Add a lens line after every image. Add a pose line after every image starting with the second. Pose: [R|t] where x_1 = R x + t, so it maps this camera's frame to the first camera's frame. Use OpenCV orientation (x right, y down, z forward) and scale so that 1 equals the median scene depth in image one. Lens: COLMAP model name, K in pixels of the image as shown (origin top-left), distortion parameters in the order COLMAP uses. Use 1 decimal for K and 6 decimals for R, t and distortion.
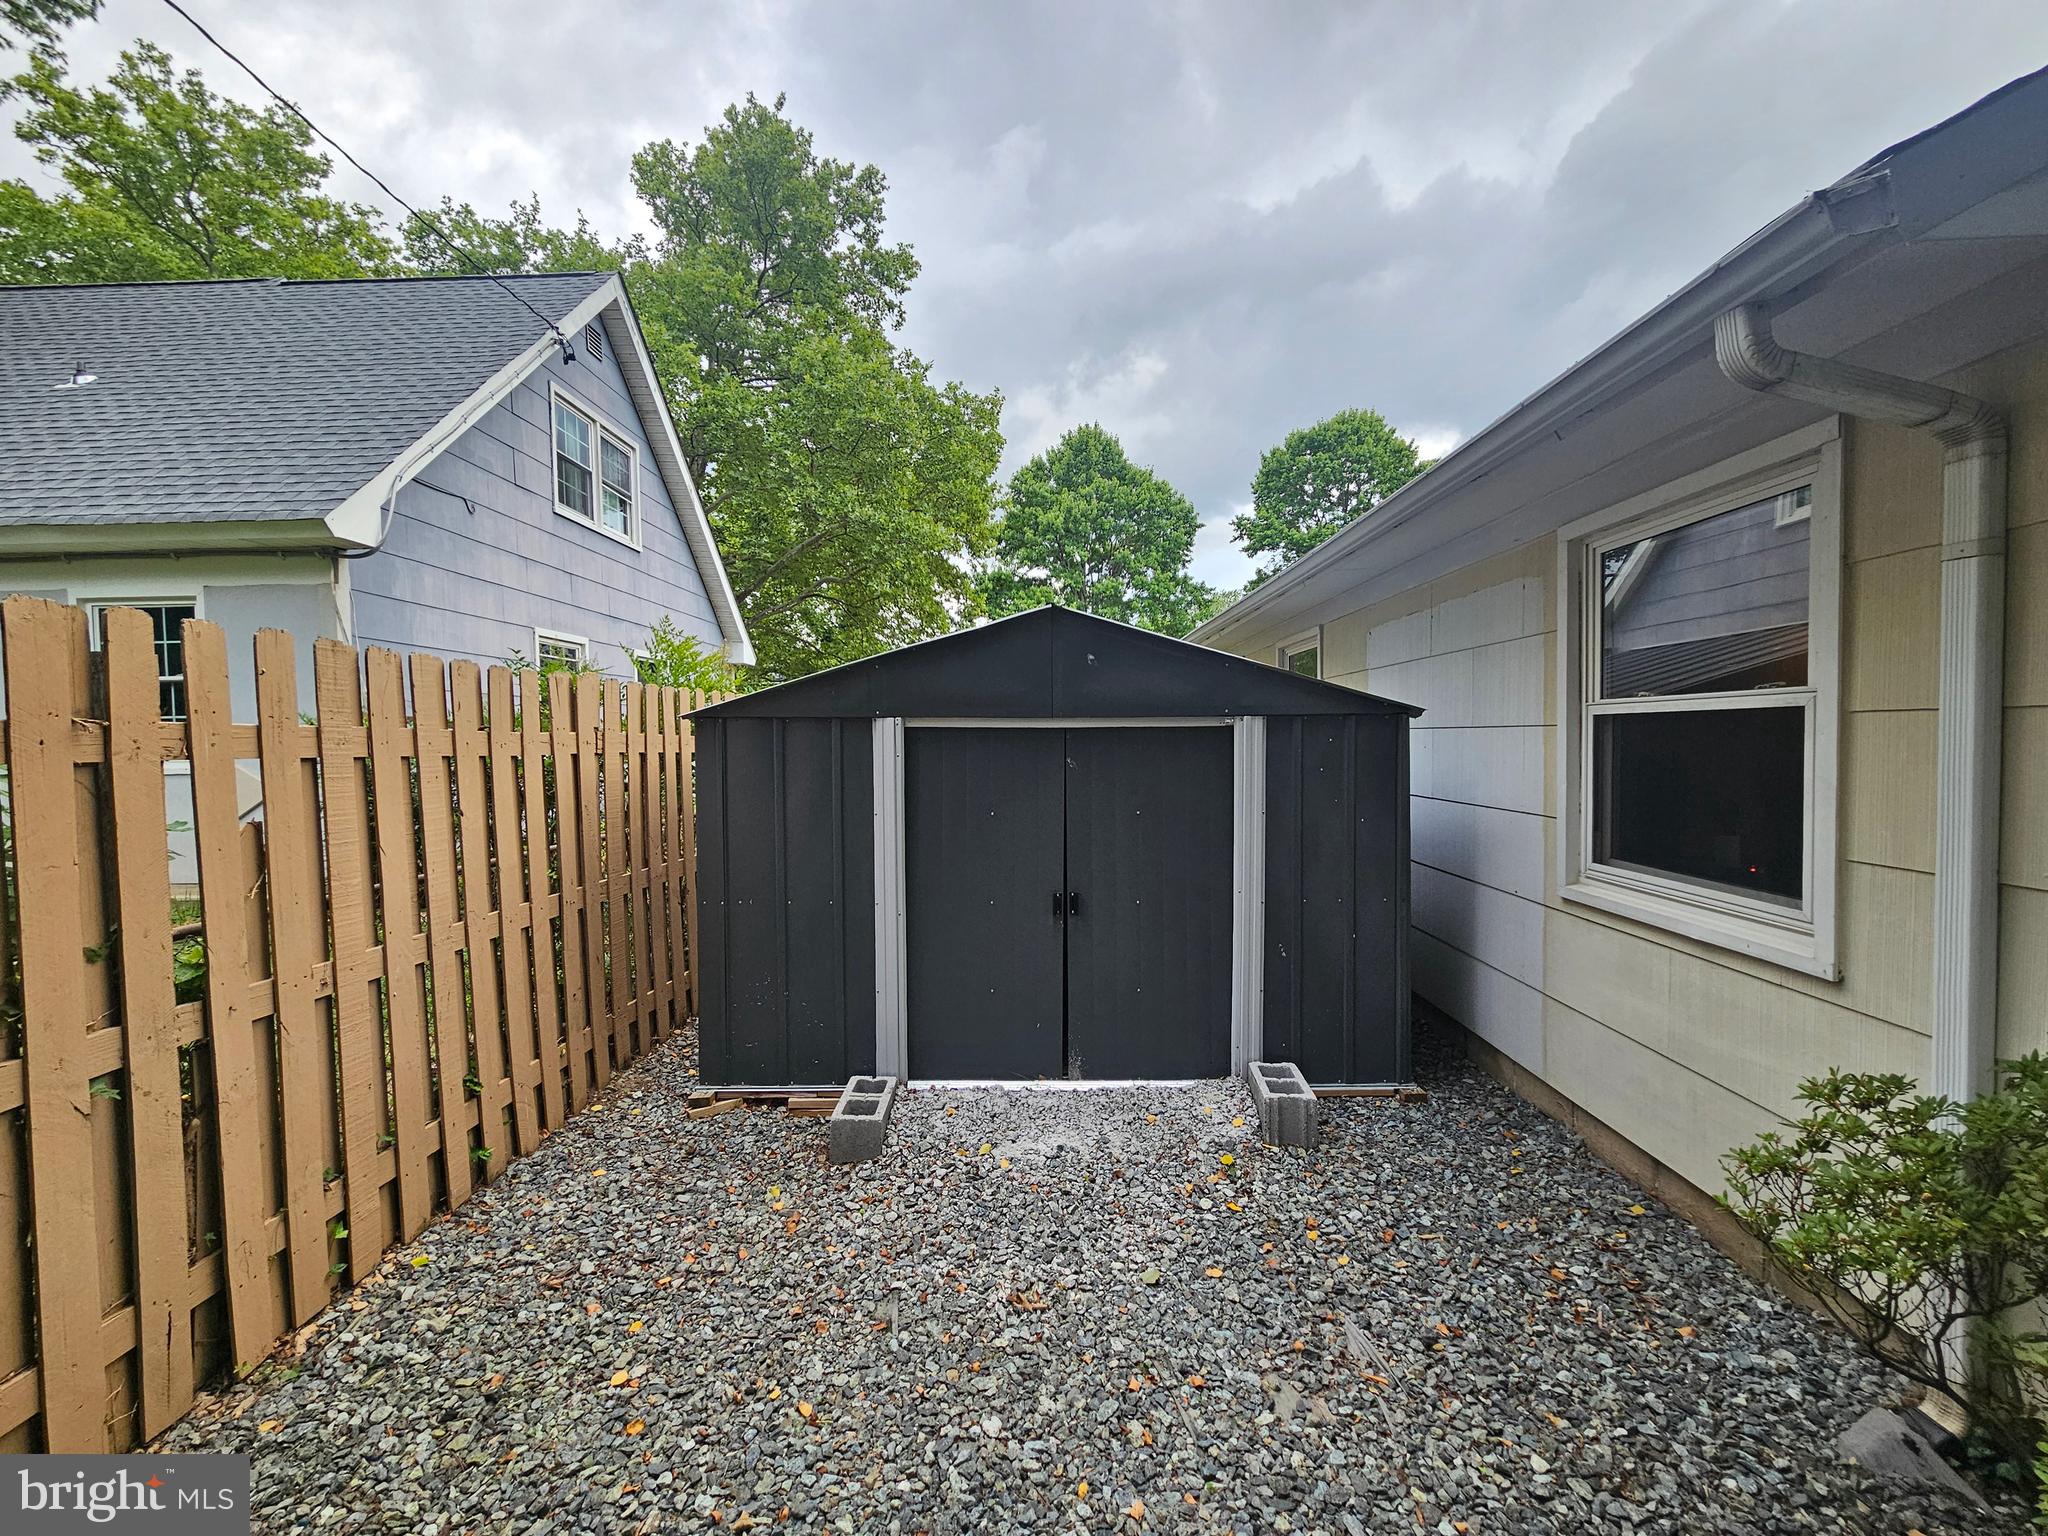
lens RADIAL K [[847.1, 0, 1024.0], [0, 847.1, 768.0], [0, 0, 1]] dist [-0.000140, -0.000056]
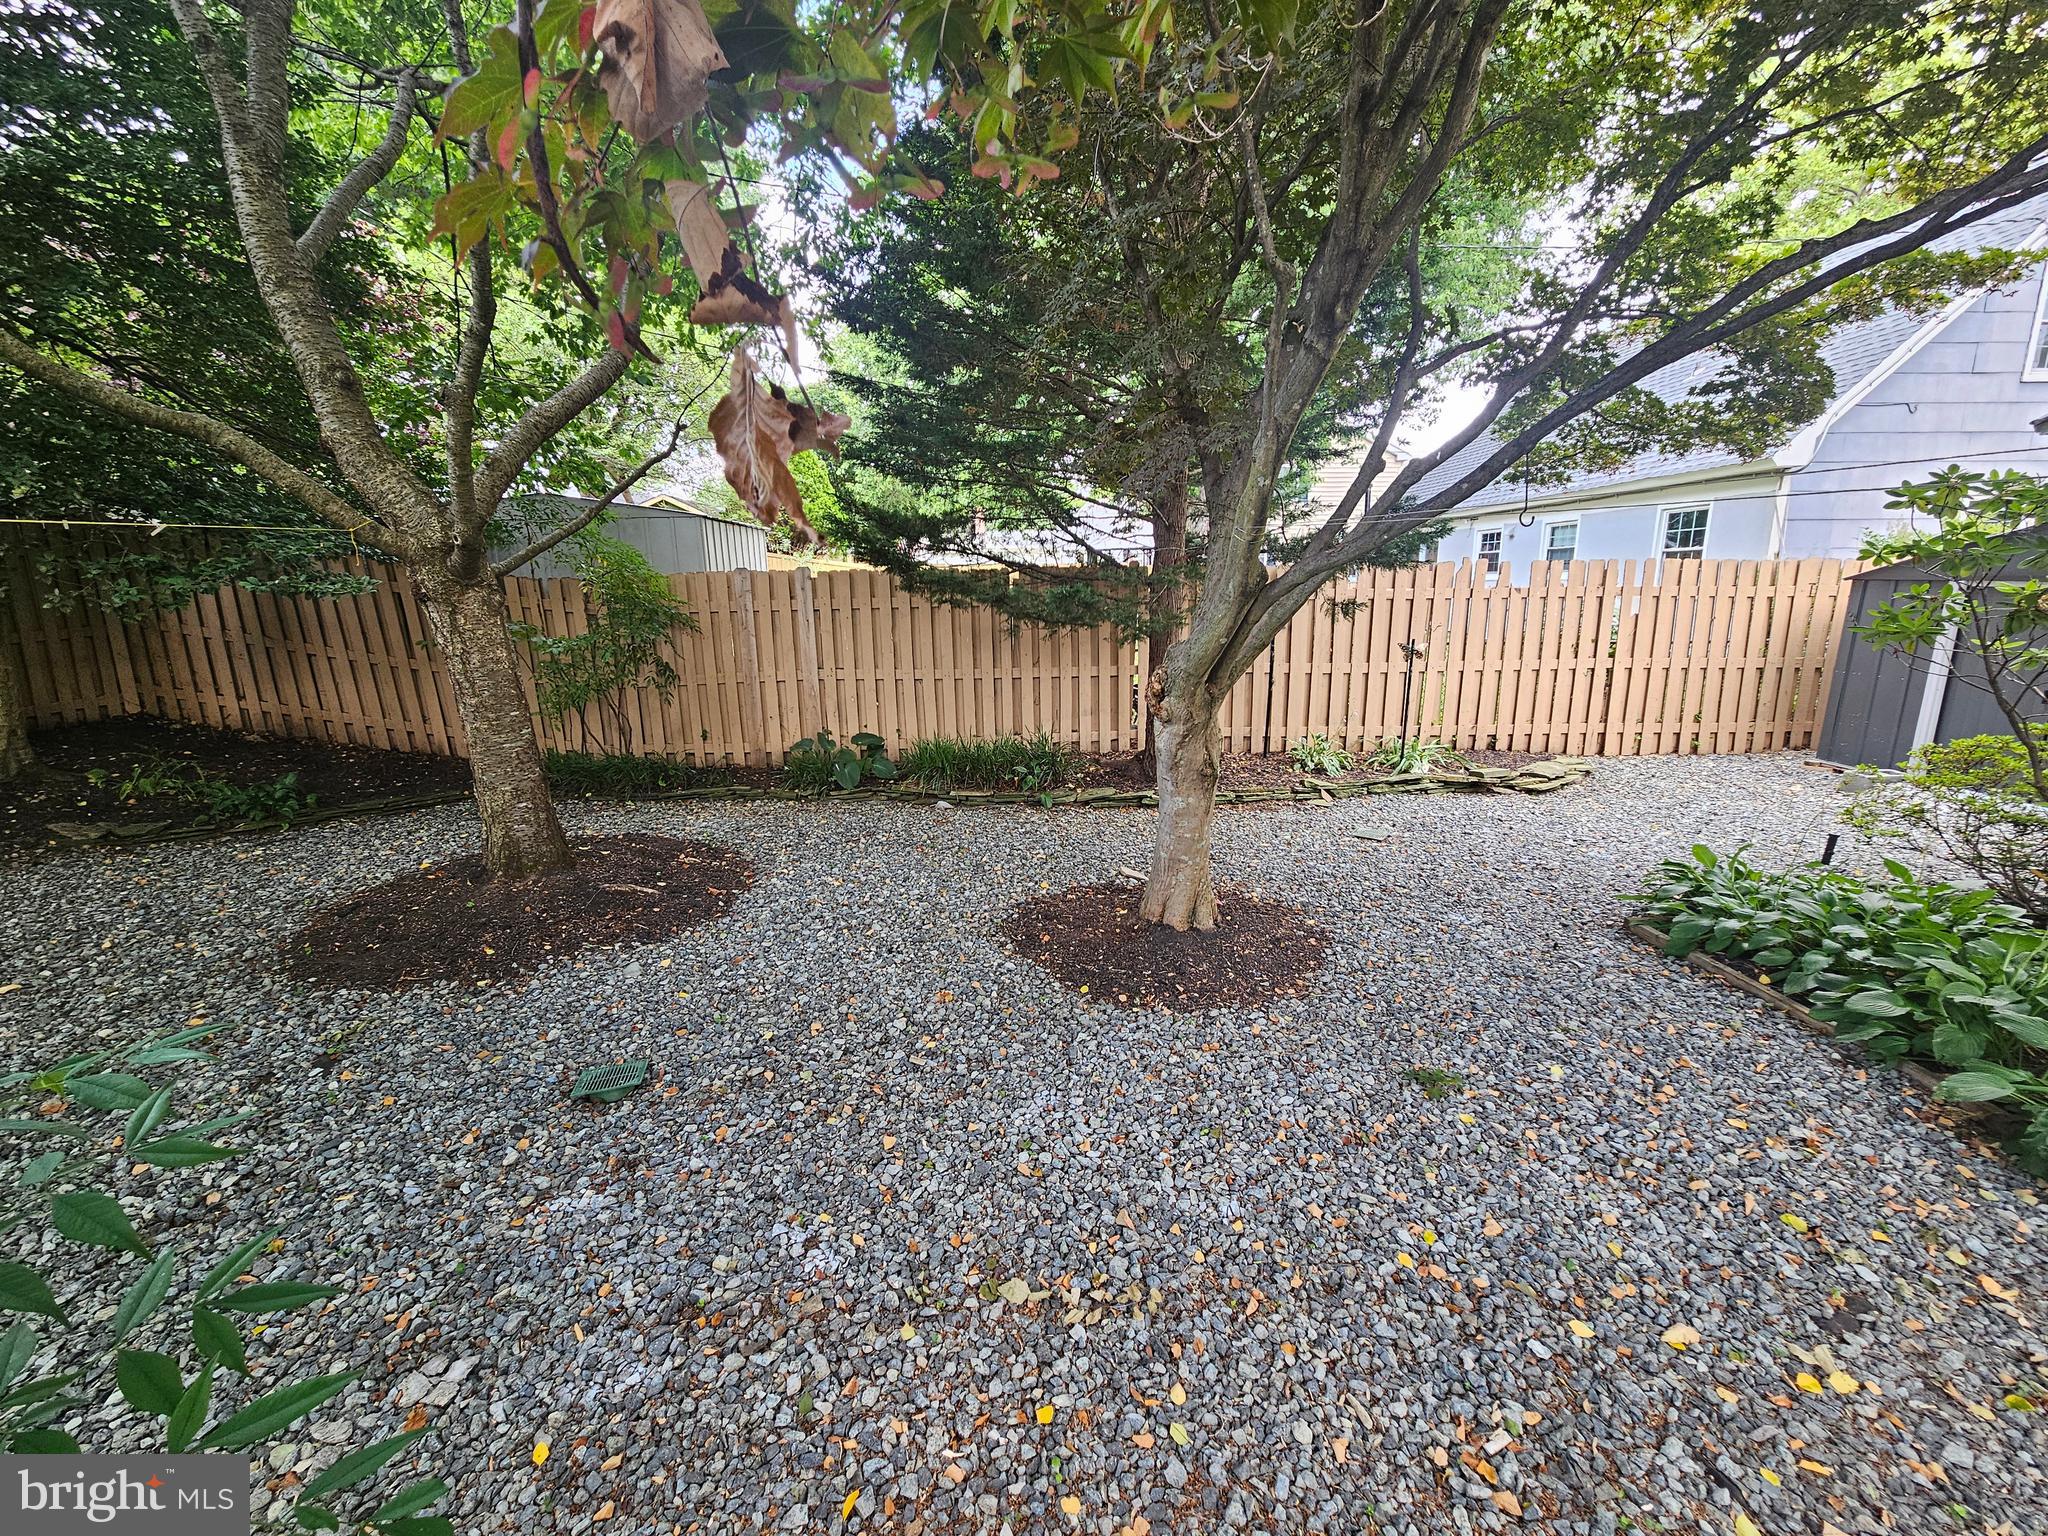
lens RADIAL K [[847.1, 0, 1024.0], [0, 847.1, 768.0], [0, 0, 1]] dist [-0.000140, -0.000056]
pose [[0.057140, 0.221590, -0.973464, 1.669268], [-0.025089, 0.975068, 0.220483, -0.015630], [0.998051, 0.011825, 0.061275, -1.166978]]
